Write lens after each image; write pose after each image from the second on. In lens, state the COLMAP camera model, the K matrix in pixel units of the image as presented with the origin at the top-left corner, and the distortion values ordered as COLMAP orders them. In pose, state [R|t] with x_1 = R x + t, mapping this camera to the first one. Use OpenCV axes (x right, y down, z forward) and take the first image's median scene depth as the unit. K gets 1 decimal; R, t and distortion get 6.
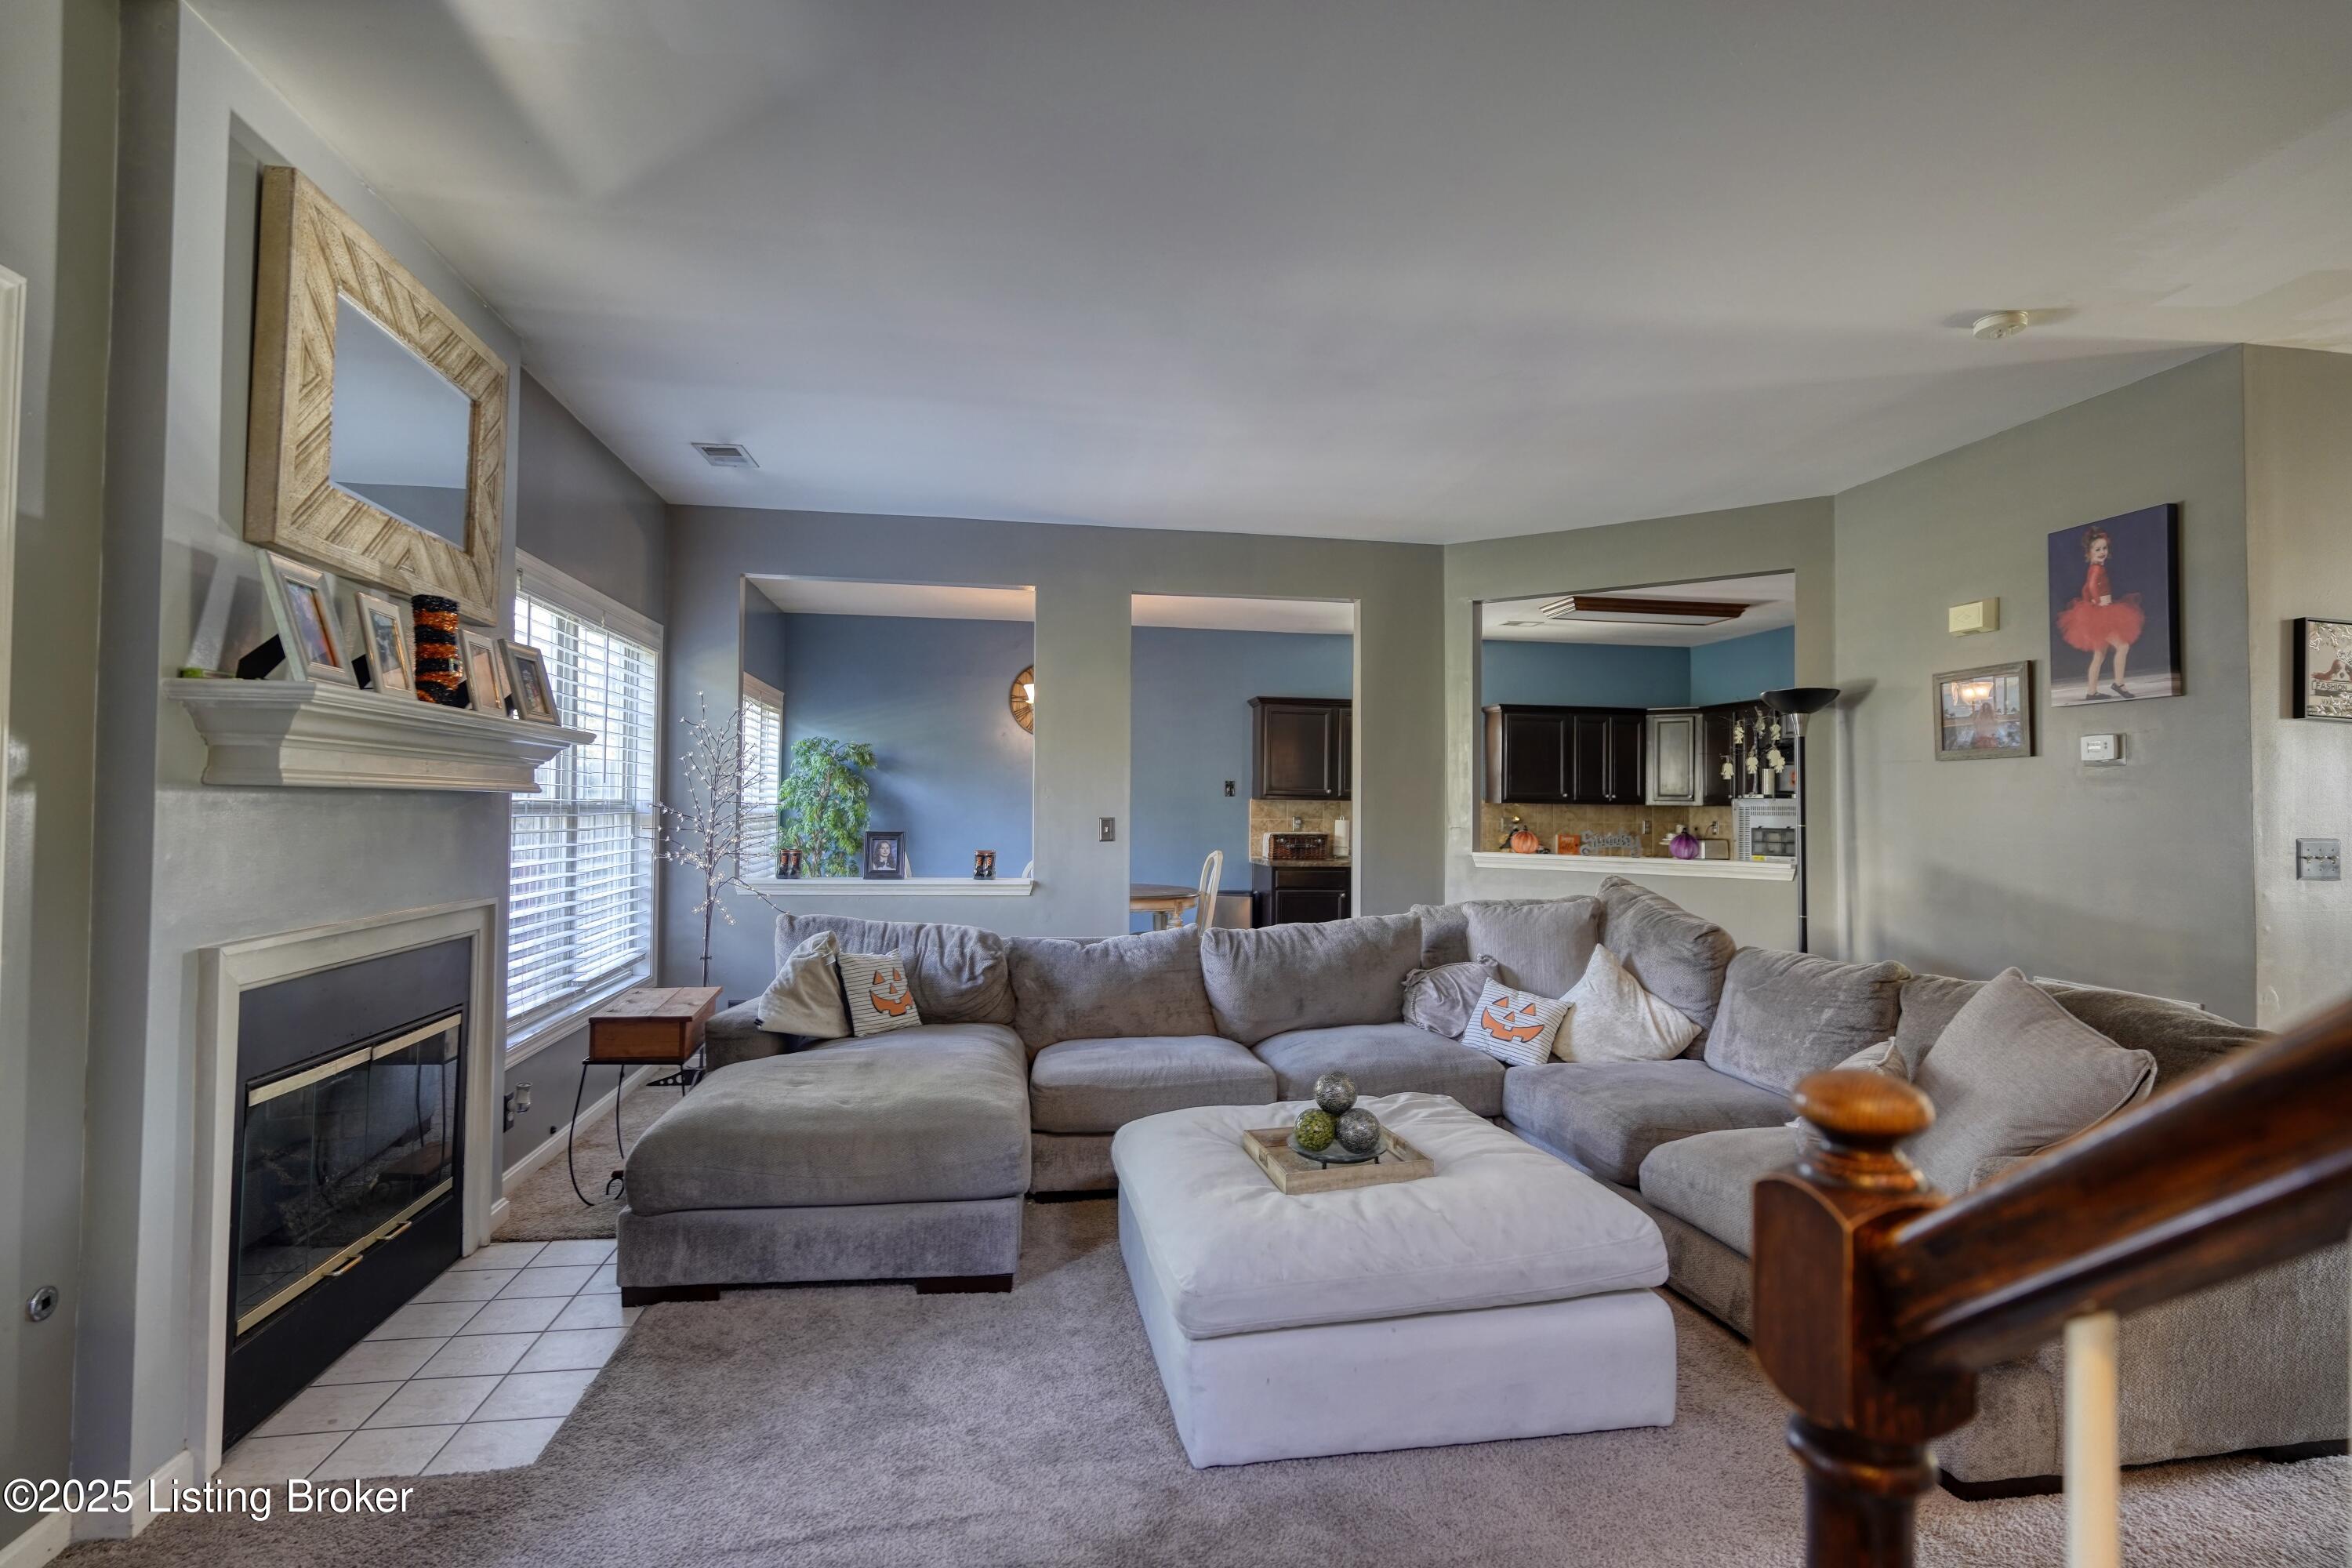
lens RADIAL K [[1128.6, 0, 1185.5], [0, 1128.6, 782.9], [0, 0, 1]] dist [-0.001196, 0.003525]
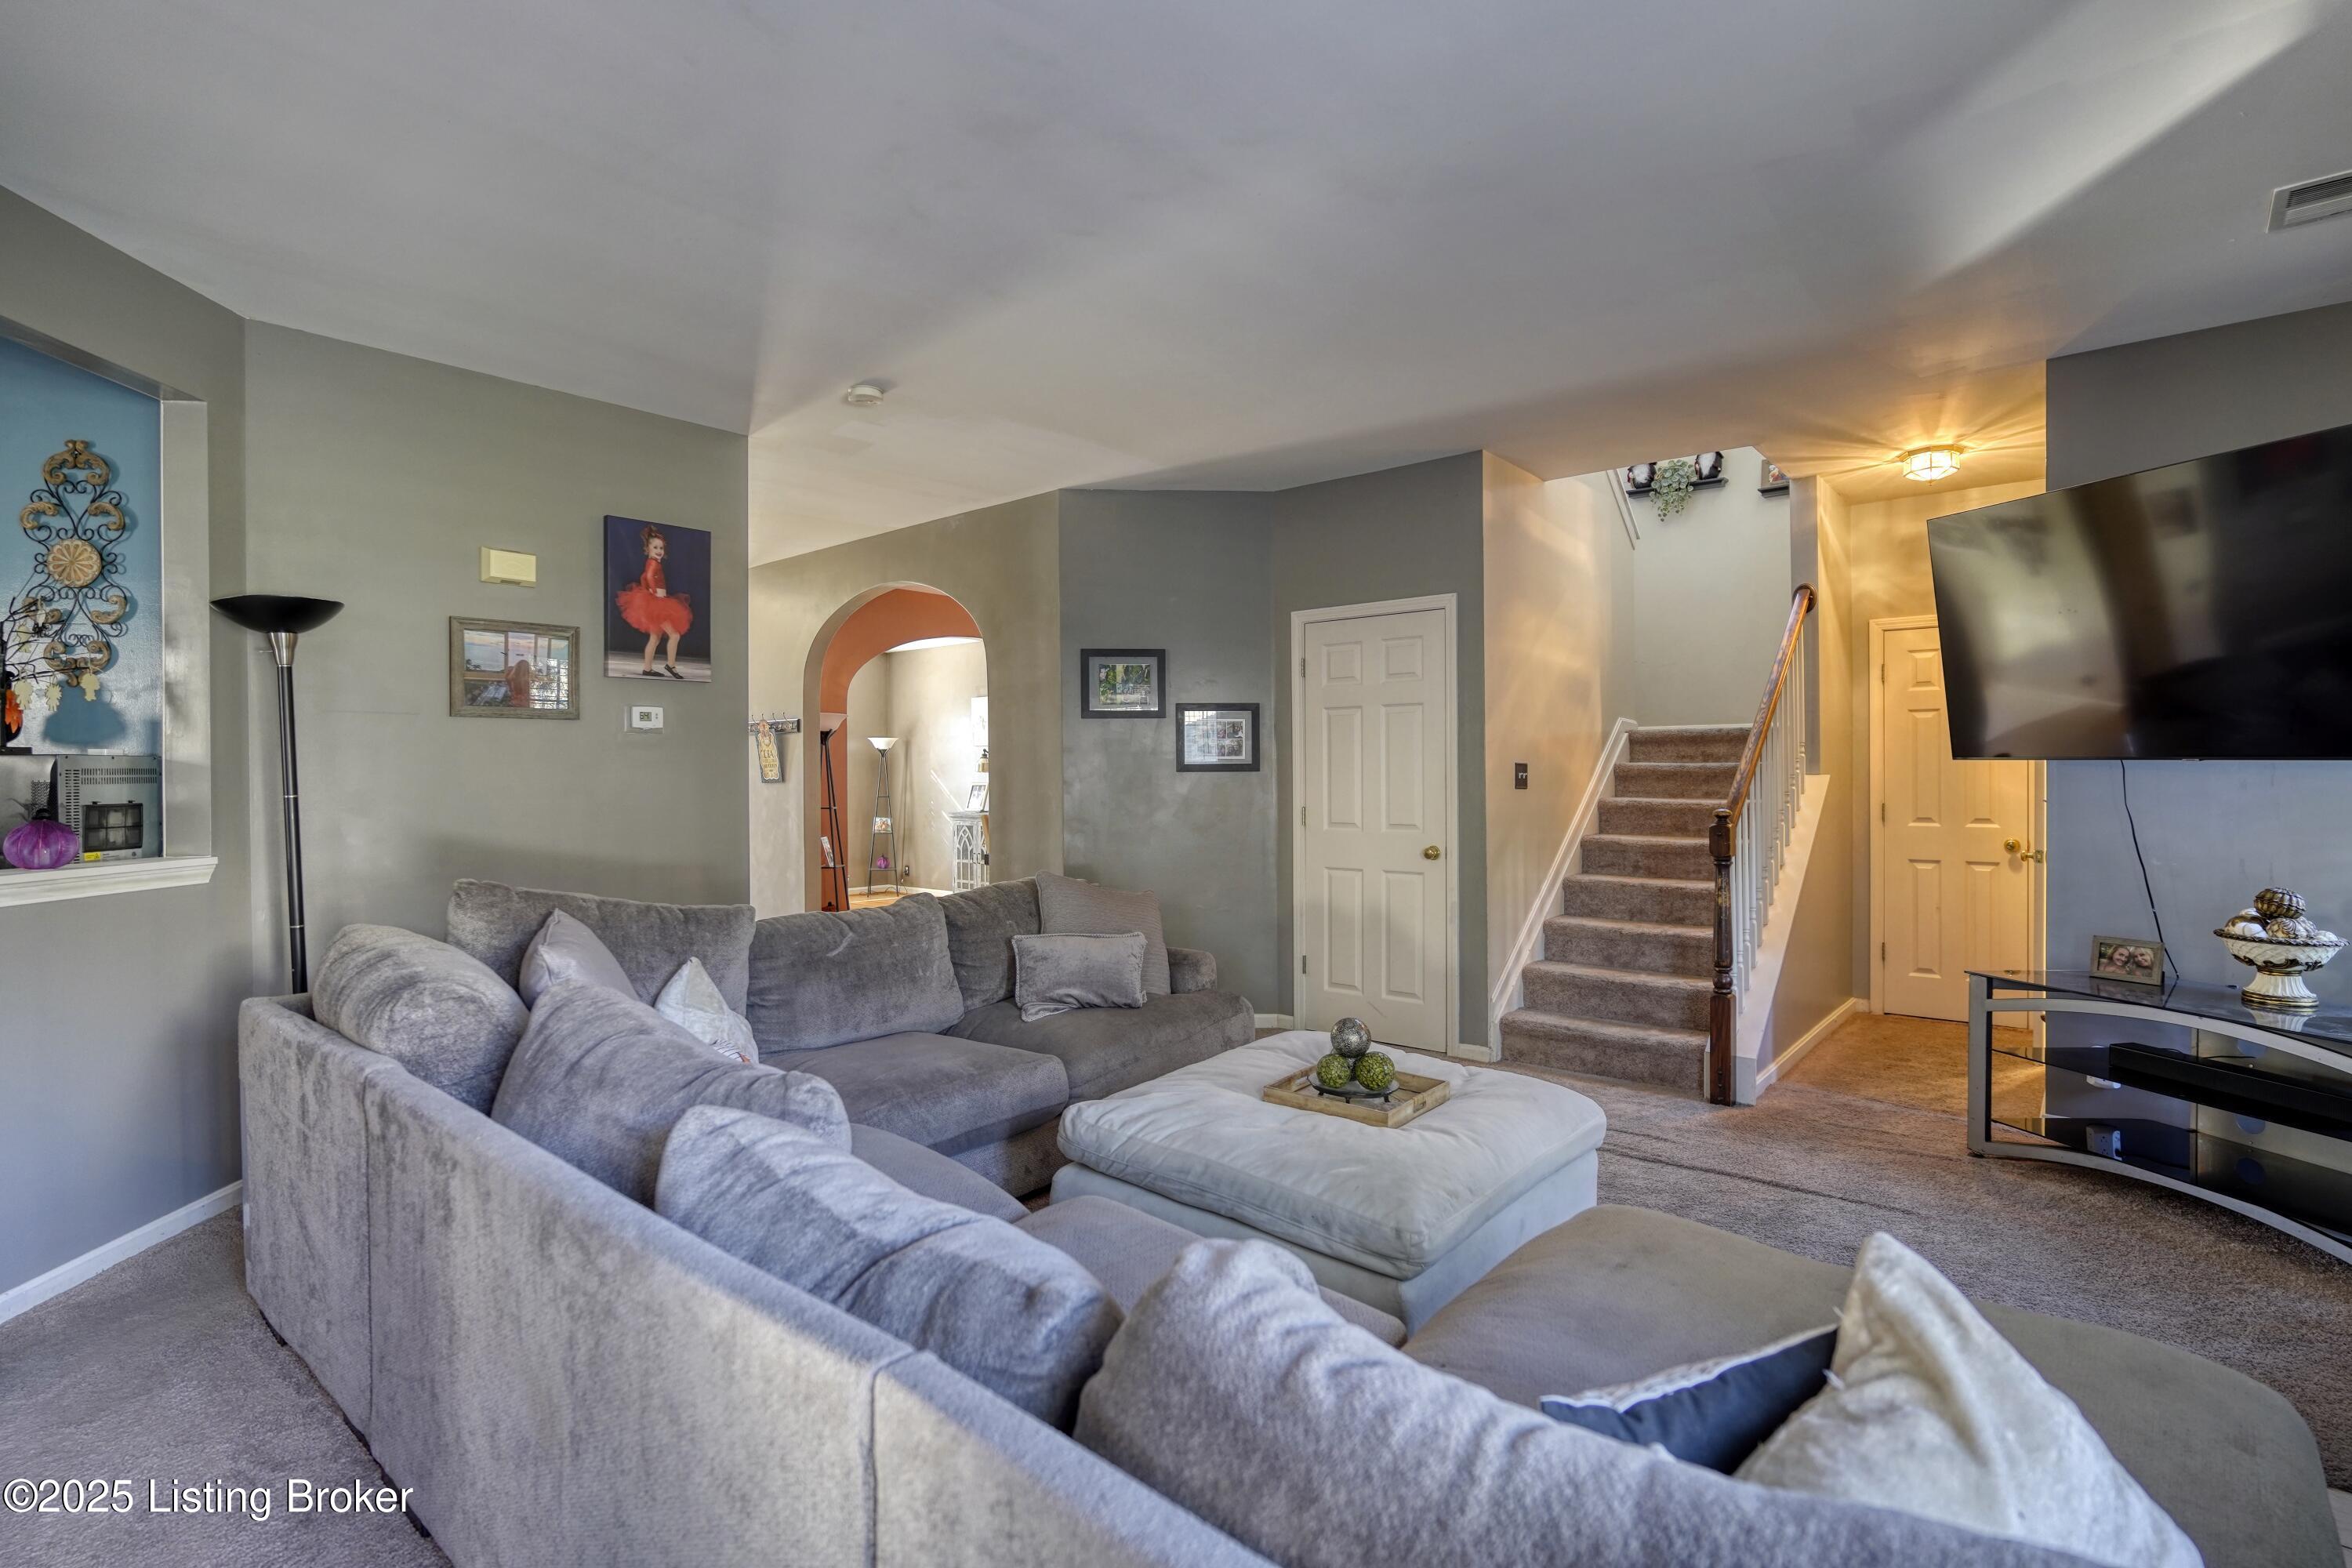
lens RADIAL K [[1128.6, 0, 1174.9], [0, 1128.6, 778.0], [0, 0, 1]] dist [-0.001196, 0.003525]
pose [[-0.638235, -0.010554, 0.769769, -0.428132], [-0.019048, 0.999816, -0.002085, 0.023156], [-0.769606, -0.015994, -0.638319, 1.316781]]
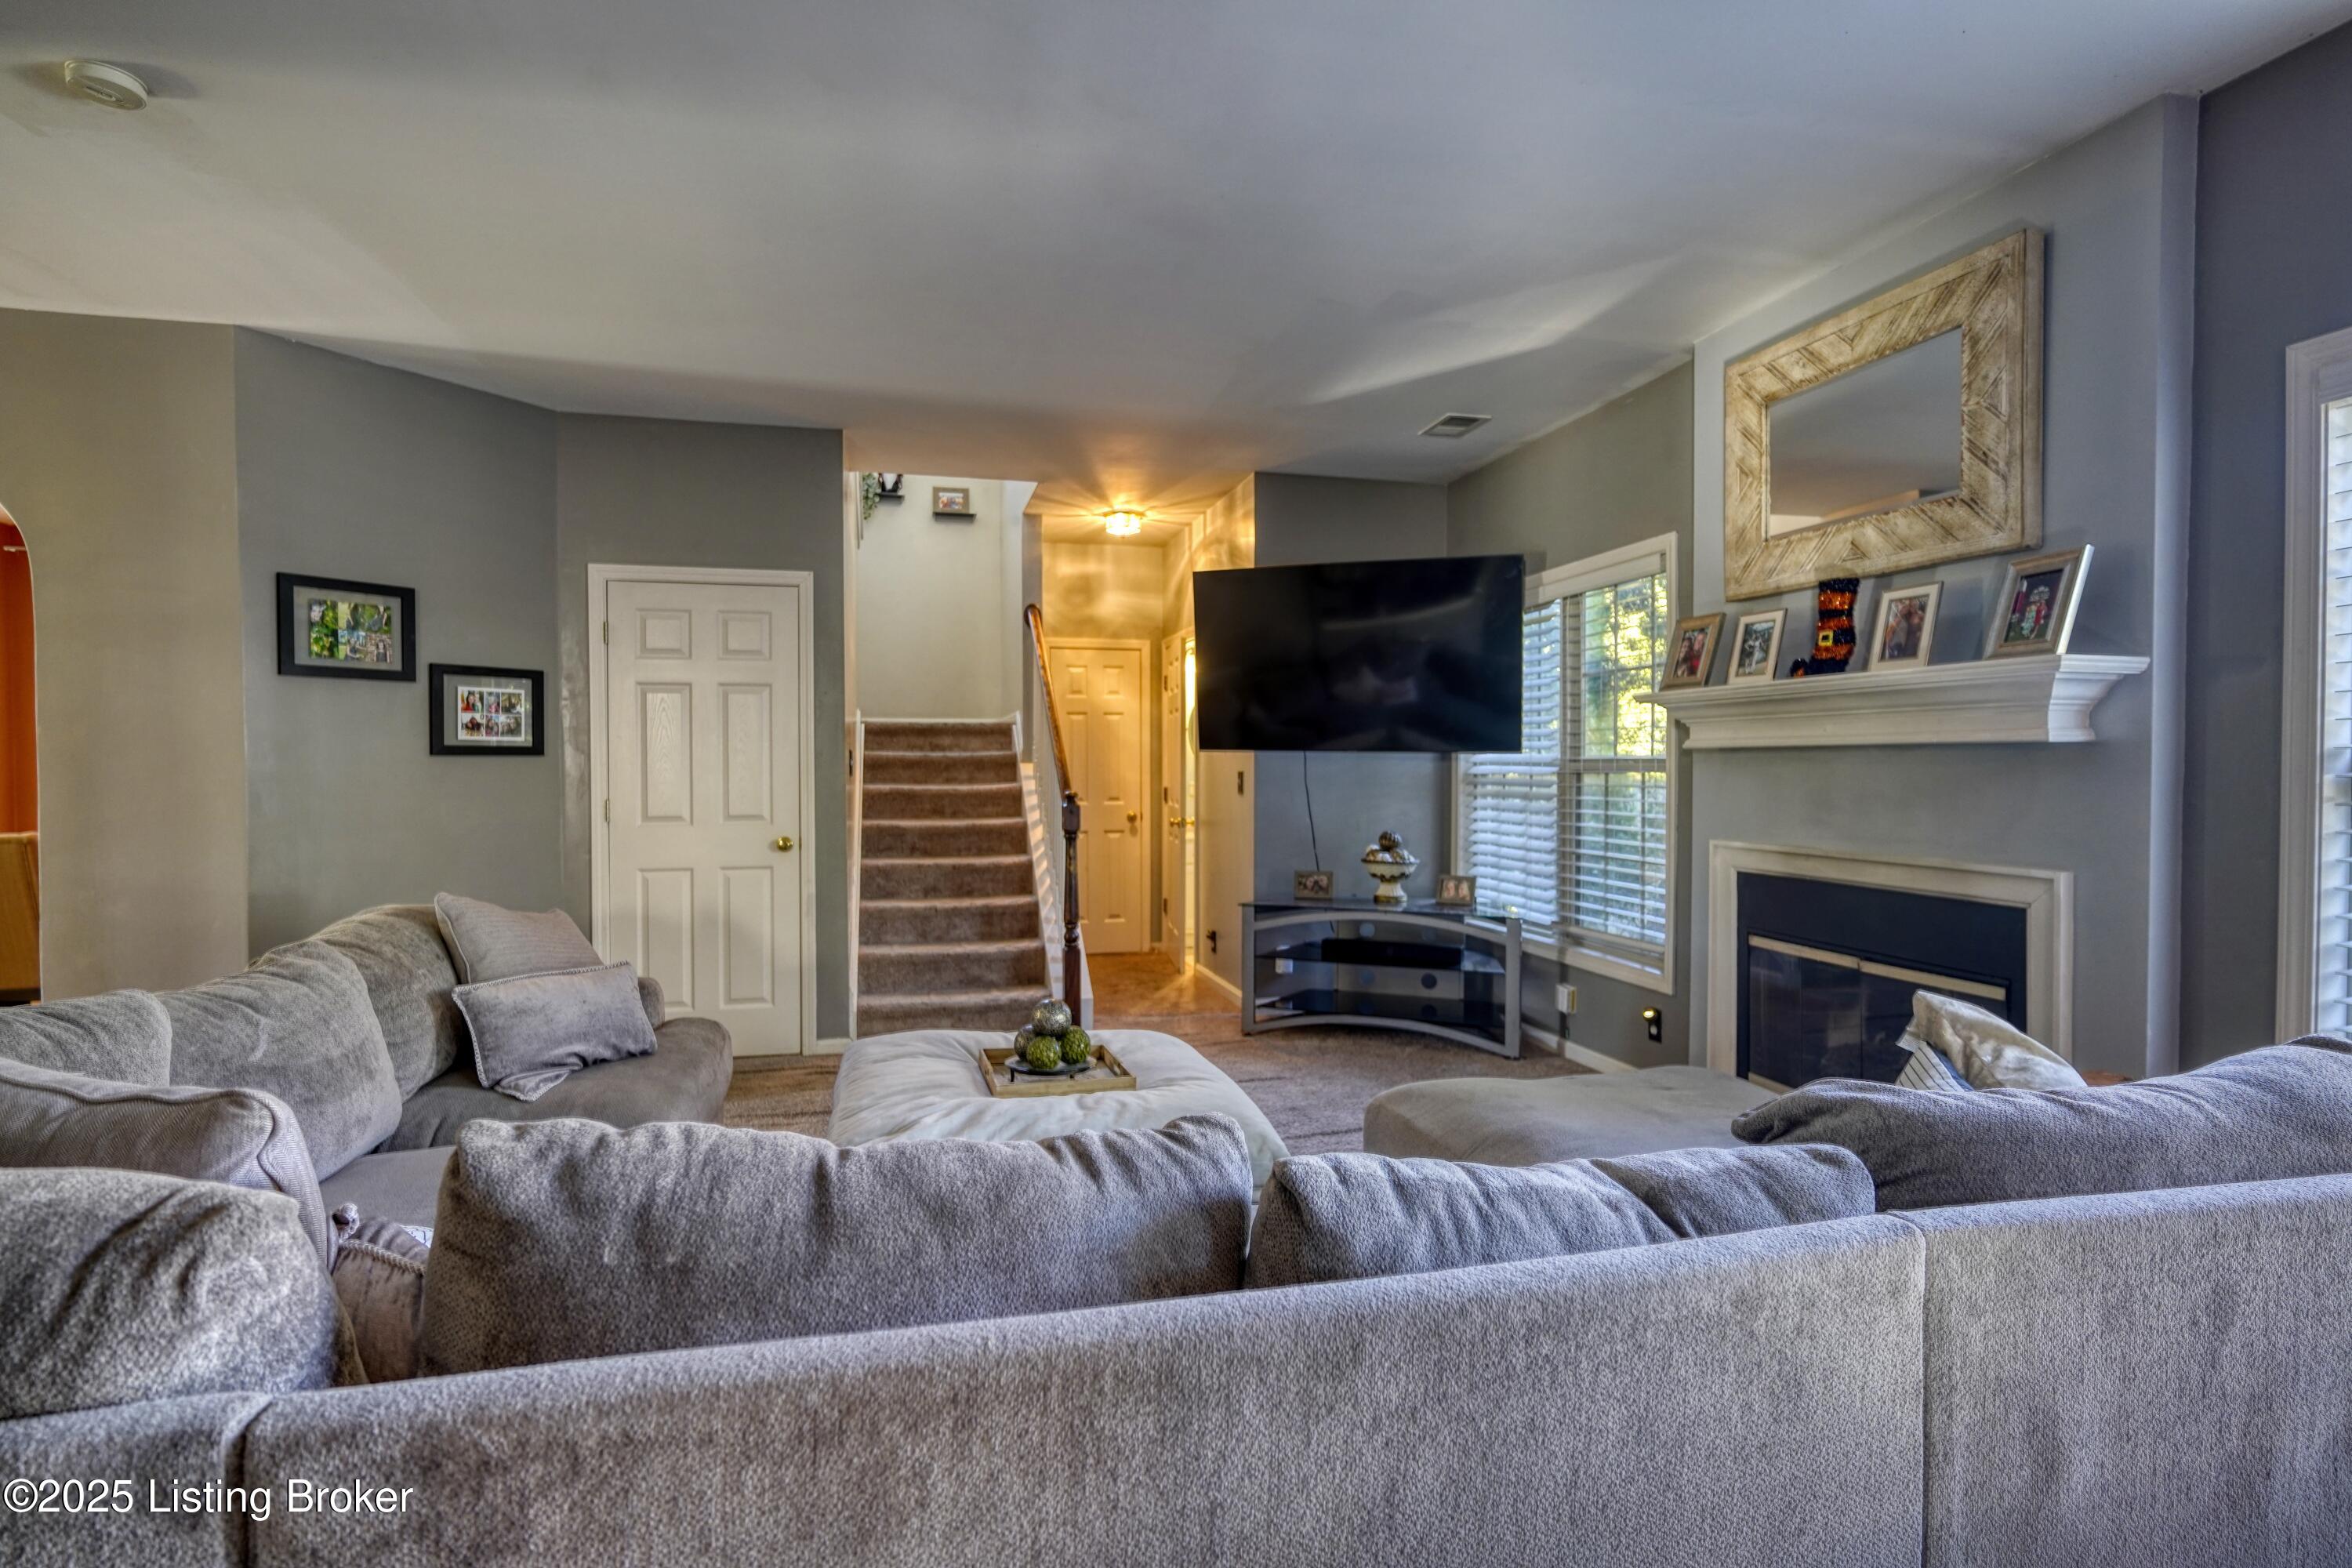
lens RADIAL K [[1128.6, 0, 1160.9], [0, 1128.6, 778.5], [0, 0, 1]] dist [-0.001196, 0.003525]
pose [[-0.998063, -0.007805, -0.061713, 0.072670], [-0.007154, 0.999917, -0.010759, 0.040845], [0.061792, -0.010297, -0.998036, 1.511837]]
